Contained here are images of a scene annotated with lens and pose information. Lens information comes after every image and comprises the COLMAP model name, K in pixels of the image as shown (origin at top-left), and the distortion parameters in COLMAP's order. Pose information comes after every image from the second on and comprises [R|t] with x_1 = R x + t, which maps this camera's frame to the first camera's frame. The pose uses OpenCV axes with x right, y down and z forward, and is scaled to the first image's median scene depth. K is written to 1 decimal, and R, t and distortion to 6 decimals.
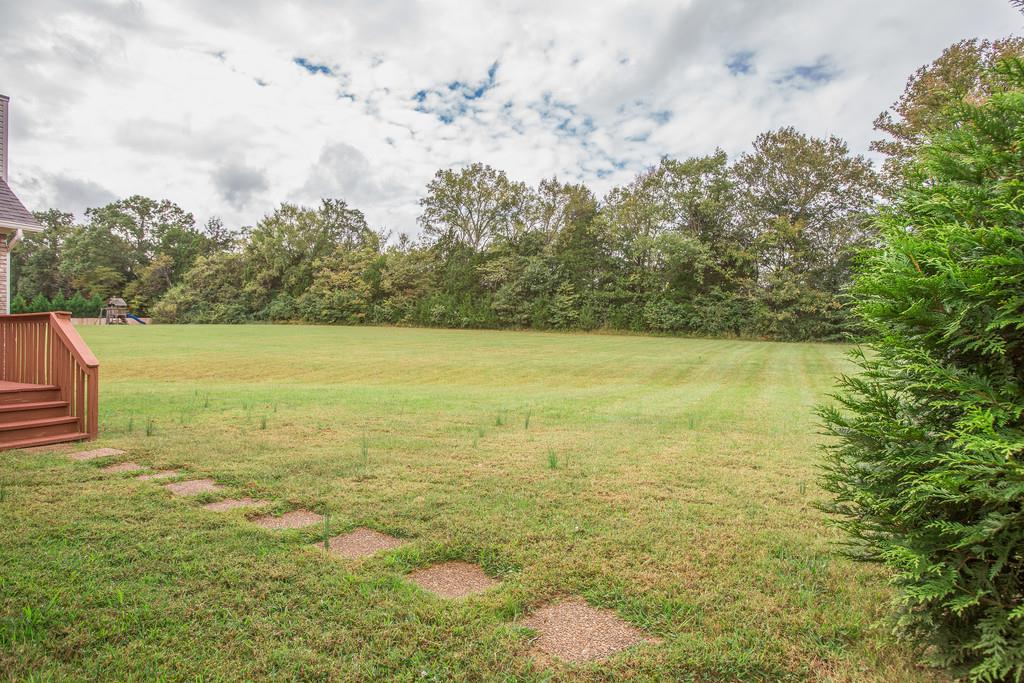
lens RADIAL K [[597.4, 0, 511.4], [0, 597.4, 337.9], [0, 0, 1]] dist [0.002453, 0.000967]
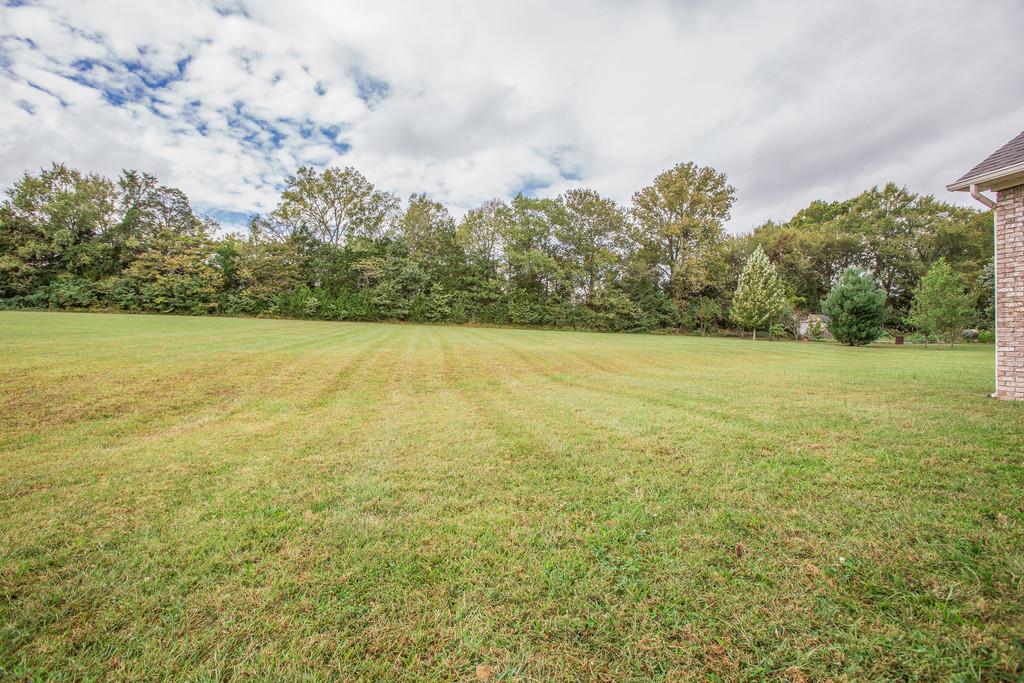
lens RADIAL K [[498.7, 0, 507.7], [0, 498.7, 342.1], [0, 0, 1]] dist [0.000667, 0.001503]
pose [[0.795492, -0.003930, 0.605951, -0.356074], [0.002960, 0.999992, 0.002599, 0.019316], [-0.605956, -0.000274, 0.795498, 0.106623]]
